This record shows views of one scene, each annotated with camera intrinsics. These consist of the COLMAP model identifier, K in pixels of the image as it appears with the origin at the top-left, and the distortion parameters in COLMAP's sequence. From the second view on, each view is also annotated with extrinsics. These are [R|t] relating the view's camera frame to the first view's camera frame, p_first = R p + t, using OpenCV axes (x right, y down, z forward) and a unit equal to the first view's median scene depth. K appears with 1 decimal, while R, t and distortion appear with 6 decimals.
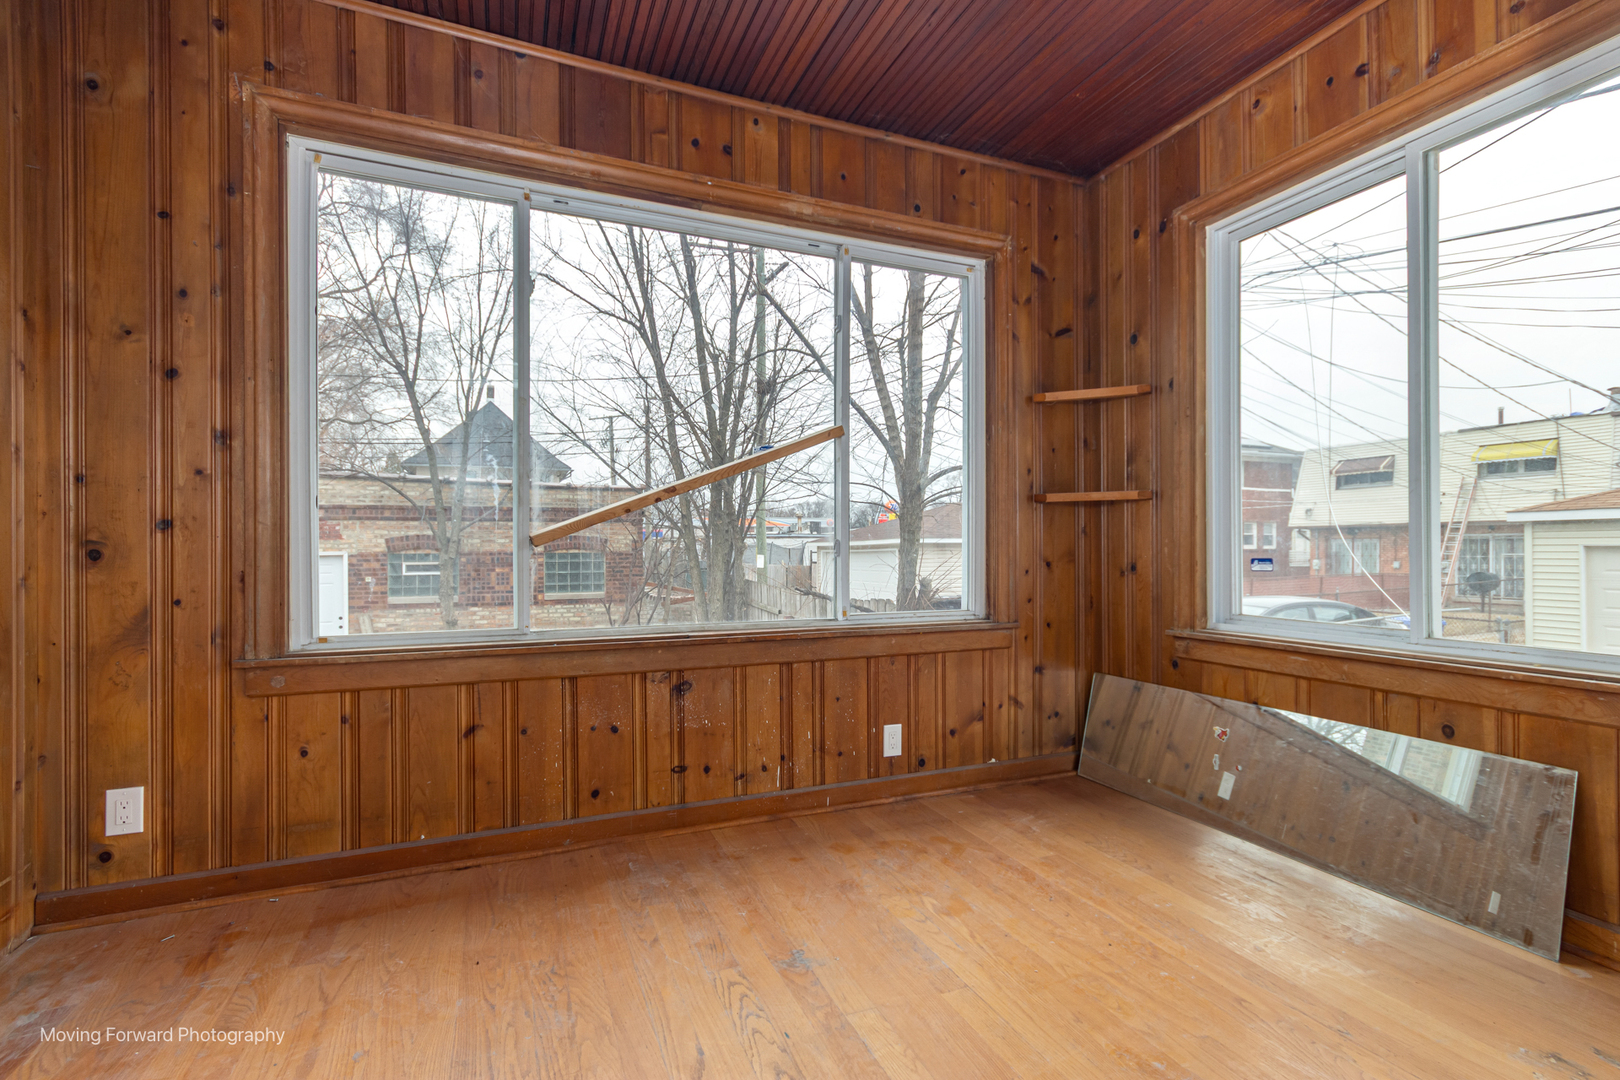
lens RADIAL K [[736.5, 0, 815.0], [0, 736.5, 544.5], [0, 0, 1]] dist [0.021803, 0.000423]
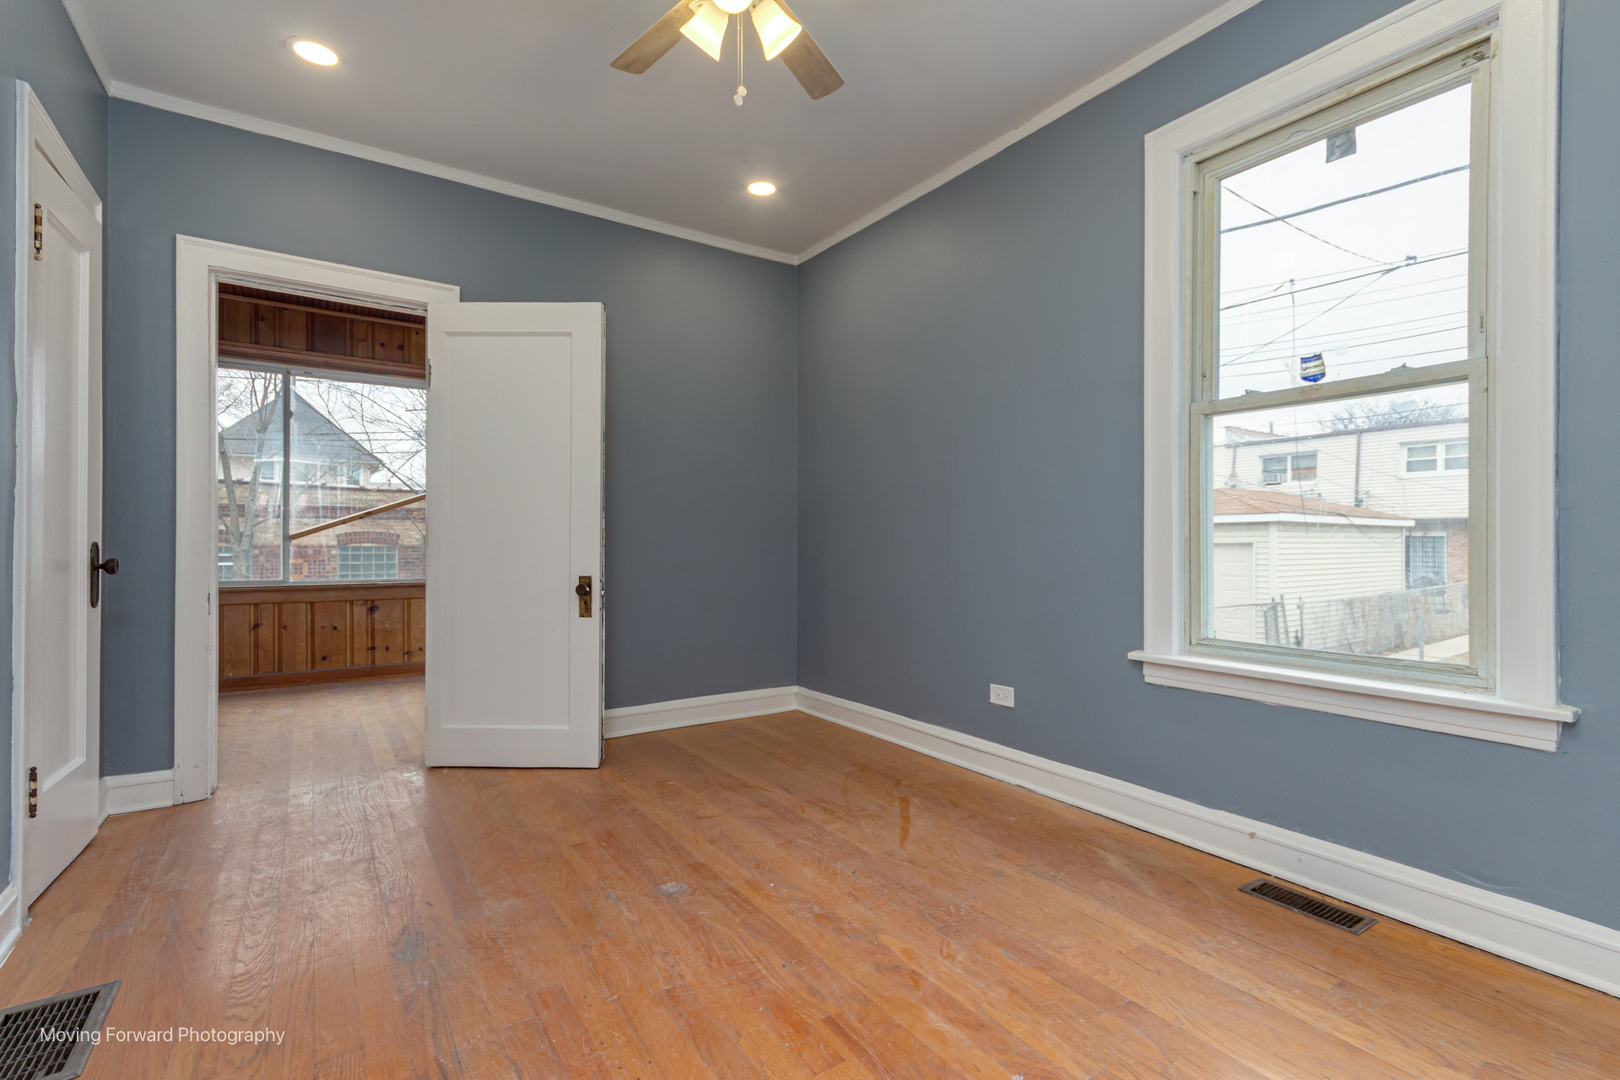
lens RADIAL K [[736.5, 0, 805.7], [0, 736.5, 537.0], [0, 0, 1]] dist [0.021803, 0.000423]
pose [[0.982097, 0.004756, 0.188318, 0.613786], [-0.004001, 0.999982, -0.004387, -0.001352], [-0.188335, 0.003555, 0.982098, -1.262424]]
